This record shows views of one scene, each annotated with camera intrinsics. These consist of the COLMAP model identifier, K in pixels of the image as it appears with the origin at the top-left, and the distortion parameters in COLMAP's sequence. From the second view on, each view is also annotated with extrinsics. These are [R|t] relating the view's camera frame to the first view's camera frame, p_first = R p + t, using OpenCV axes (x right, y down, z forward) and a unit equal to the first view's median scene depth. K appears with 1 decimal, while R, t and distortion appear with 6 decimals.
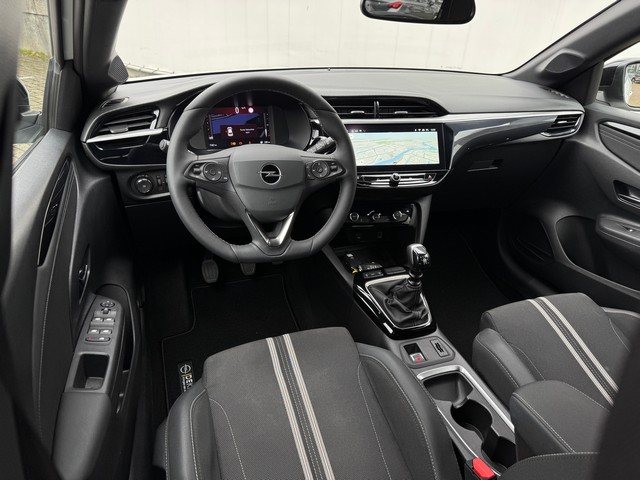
lens RADIAL K [[442.6, 0, 313.8], [0, 442.6, 241.3], [0, 0, 1]] dist [0.048019, -0.044524]
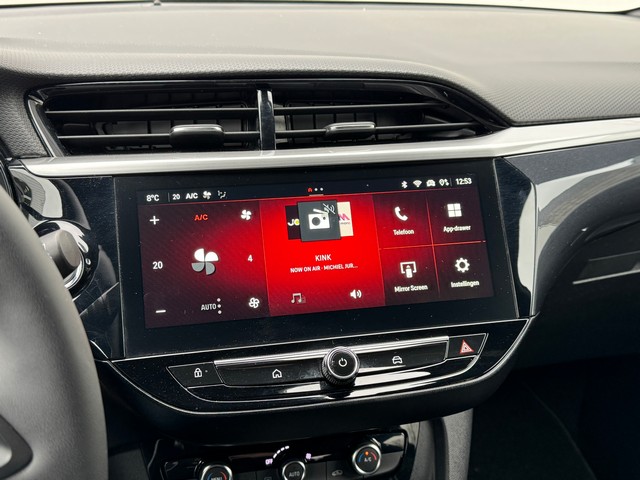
lens RADIAL K [[746.0, 0, 321.4], [0, 746.0, 240.6], [0, 0, 1]] dist [0.061181, 0.000000]
pose [[0.997009, -0.041007, 0.065509, 0.145416], [0.047445, 0.993860, -0.099959, -0.172251], [-0.061008, 0.102768, 0.992833, 0.539187]]
